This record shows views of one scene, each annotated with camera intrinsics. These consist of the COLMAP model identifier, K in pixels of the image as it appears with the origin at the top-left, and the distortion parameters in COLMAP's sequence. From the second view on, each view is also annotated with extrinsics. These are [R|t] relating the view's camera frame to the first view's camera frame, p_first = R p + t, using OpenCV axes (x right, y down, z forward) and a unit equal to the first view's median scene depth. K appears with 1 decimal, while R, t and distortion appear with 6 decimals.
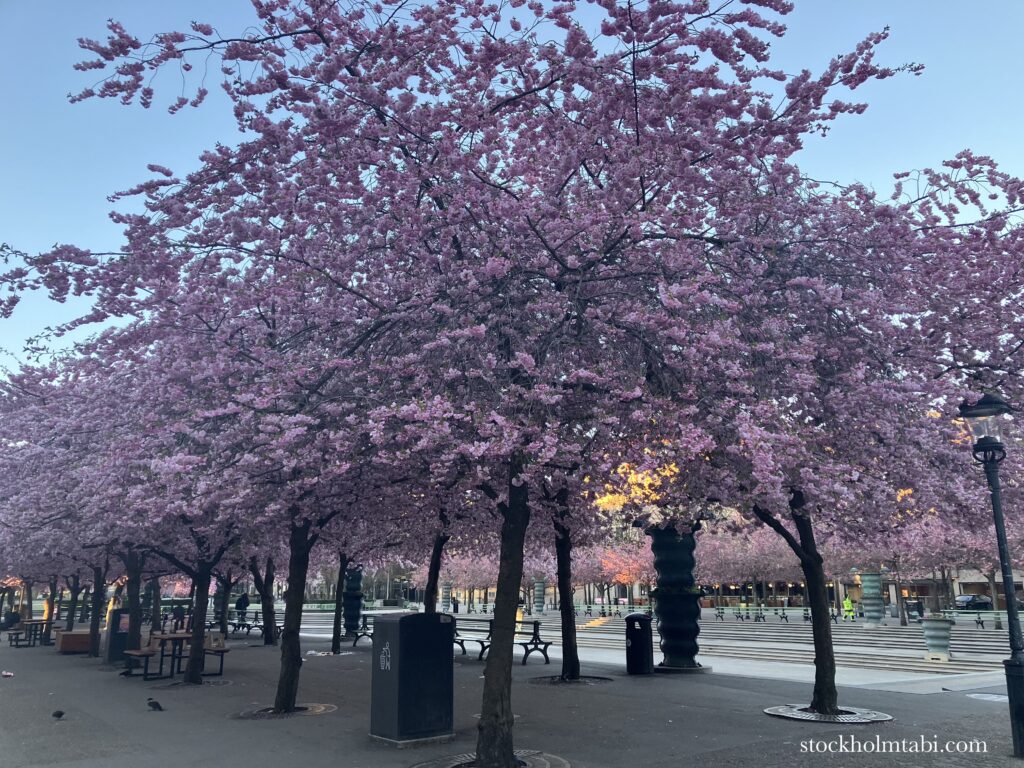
lens RADIAL K [[827.9, 0, 509.4], [0, 827.9, 389.3], [0, 0, 1]] dist [0.032704, -0.031356]
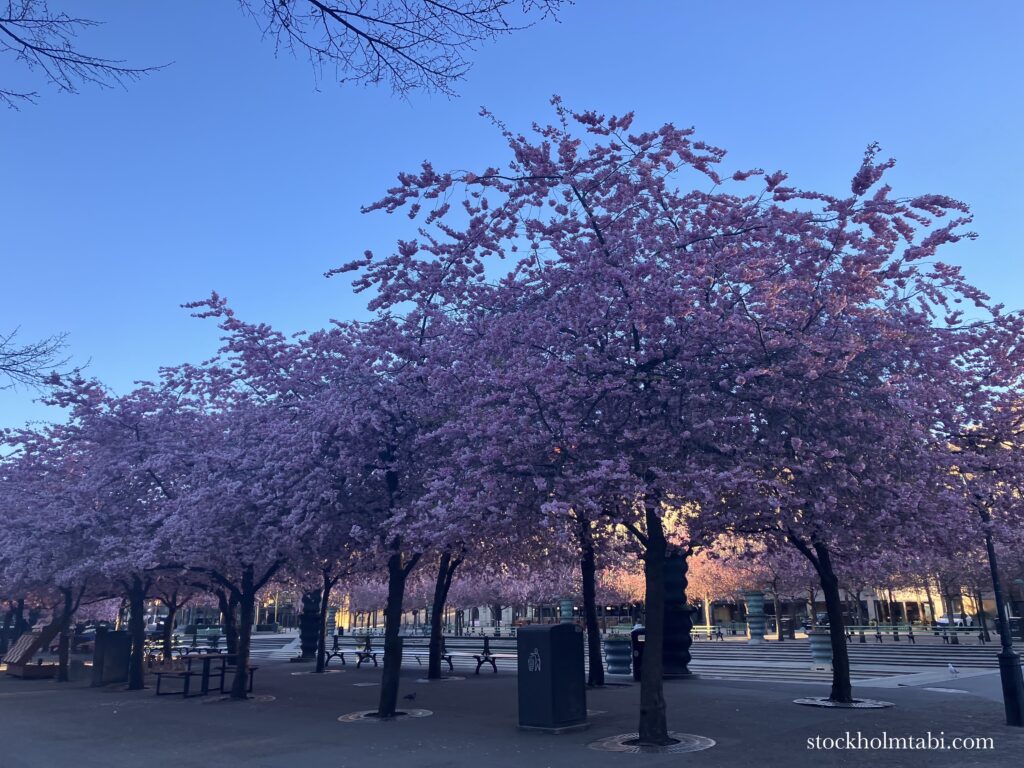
lens RADIAL K [[827.9, 0, 515.5], [0, 827.9, 381.1], [0, 0, 1]] dist [0.032704, -0.031356]
pose [[0.985317, 0.038940, 0.166233, -0.335130], [-0.033080, 0.998735, -0.037877, -0.034381], [-0.167498, 0.031822, 0.985359, -0.178686]]
